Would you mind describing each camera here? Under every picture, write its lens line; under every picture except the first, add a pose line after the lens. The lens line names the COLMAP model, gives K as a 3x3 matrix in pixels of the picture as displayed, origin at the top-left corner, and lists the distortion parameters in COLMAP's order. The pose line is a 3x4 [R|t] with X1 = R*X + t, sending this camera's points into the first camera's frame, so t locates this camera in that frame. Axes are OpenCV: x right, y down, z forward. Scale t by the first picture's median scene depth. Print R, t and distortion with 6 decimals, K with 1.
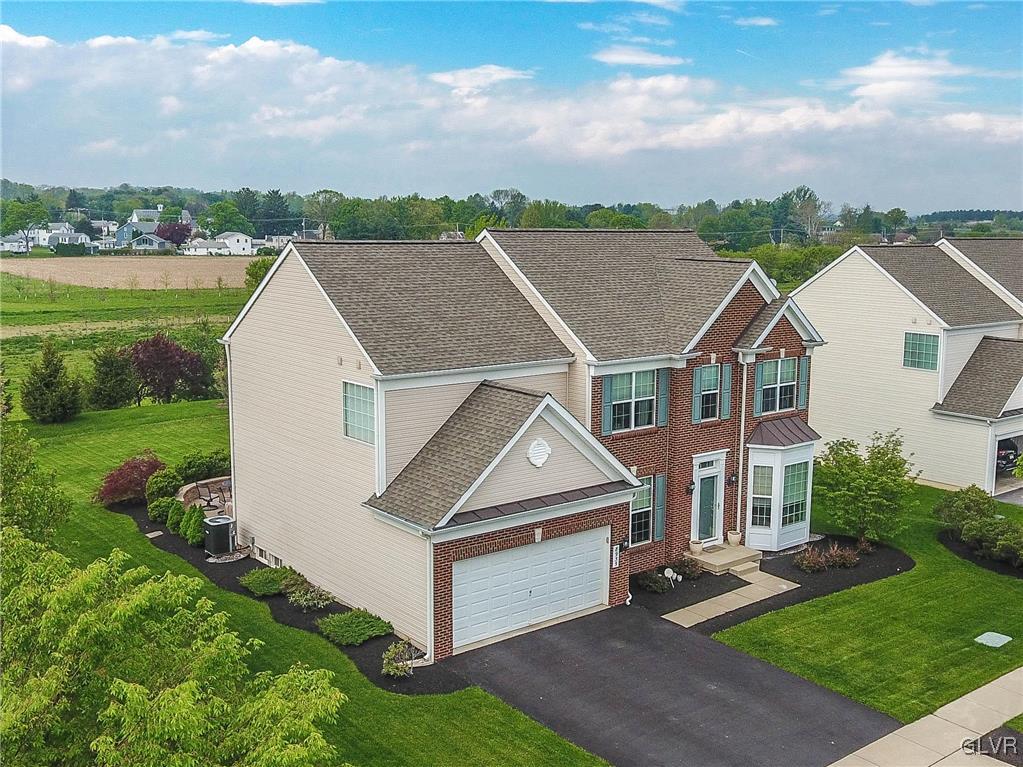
lens RADIAL K [[1057.0, 0, 511.5], [0, 1057.0, 383.5], [0, 0, 1]] dist [-0.020079, 0.016333]
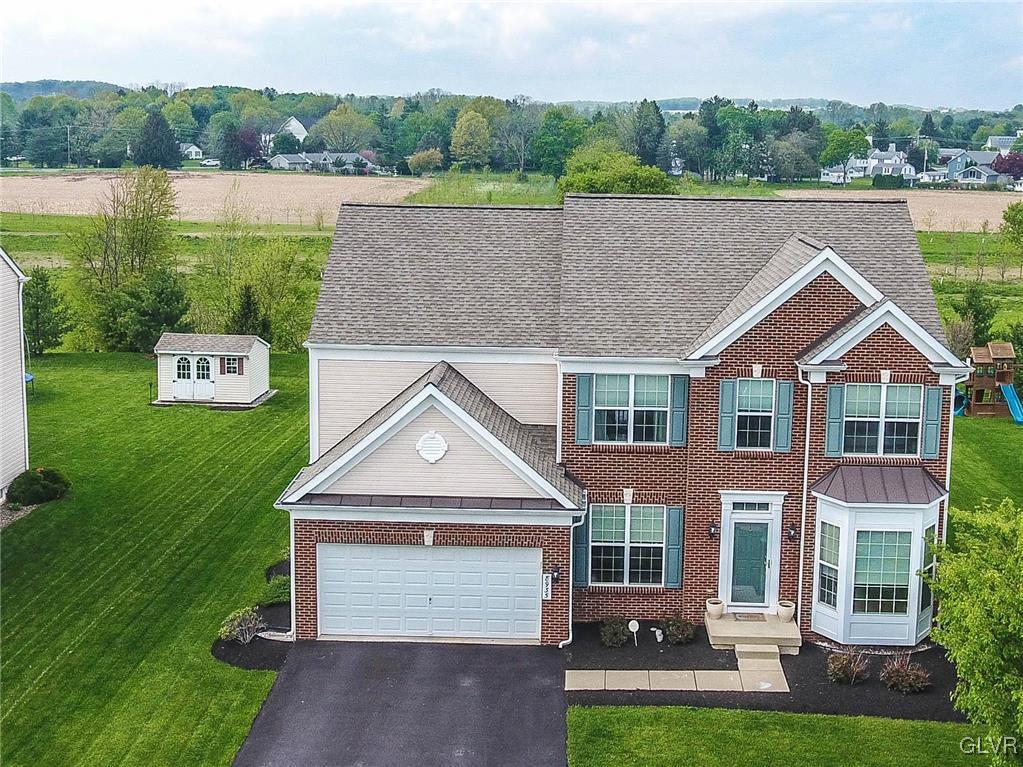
lens RADIAL K [[1182.4, 0, 513.0], [0, 1182.4, 310.2], [0, 0, 1]] dist [-0.016350, -0.010755]
pose [[0.763397, 0.088752, -0.639804, 0.603581], [-0.106282, 0.994274, 0.011110, -0.058476], [0.637126, 0.059519, 0.768458, 0.219971]]
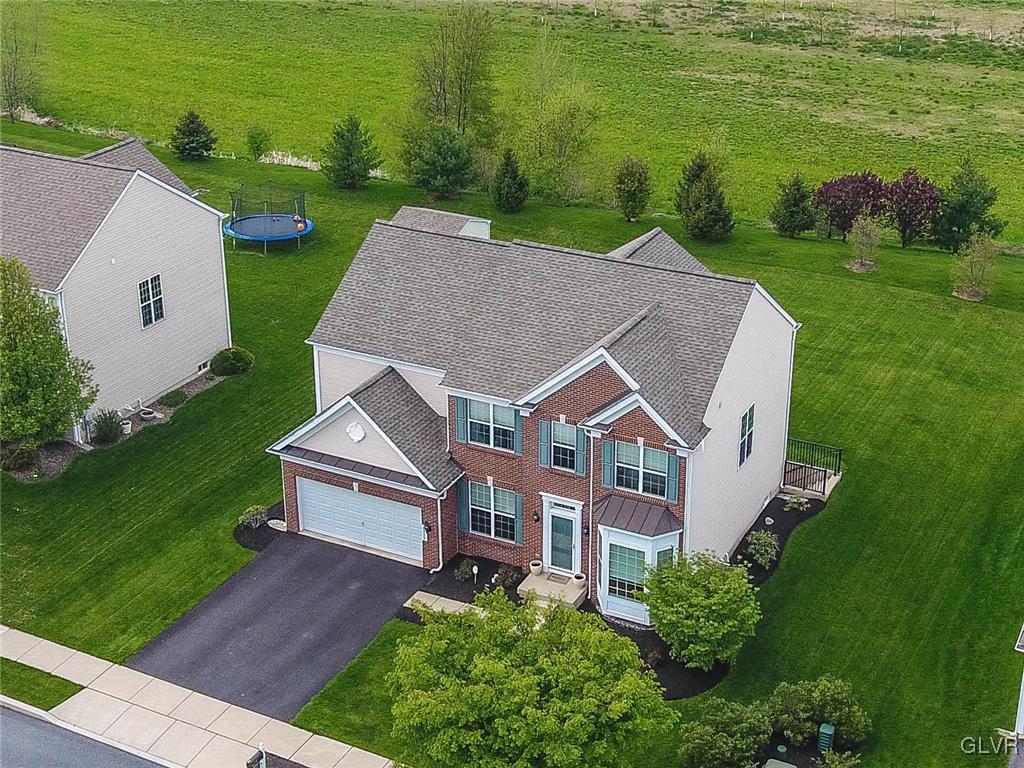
lens RADIAL K [[1410.2, 0, 511.8], [0, 1410.2, 351.7], [0, 0, 1]] dist [-0.012081, -0.045355]
pose [[0.417919, 0.352351, -0.837372, 1.345060], [-0.129085, 0.935403, 0.329177, -0.552552], [0.899267, -0.029477, 0.436406, 0.330701]]
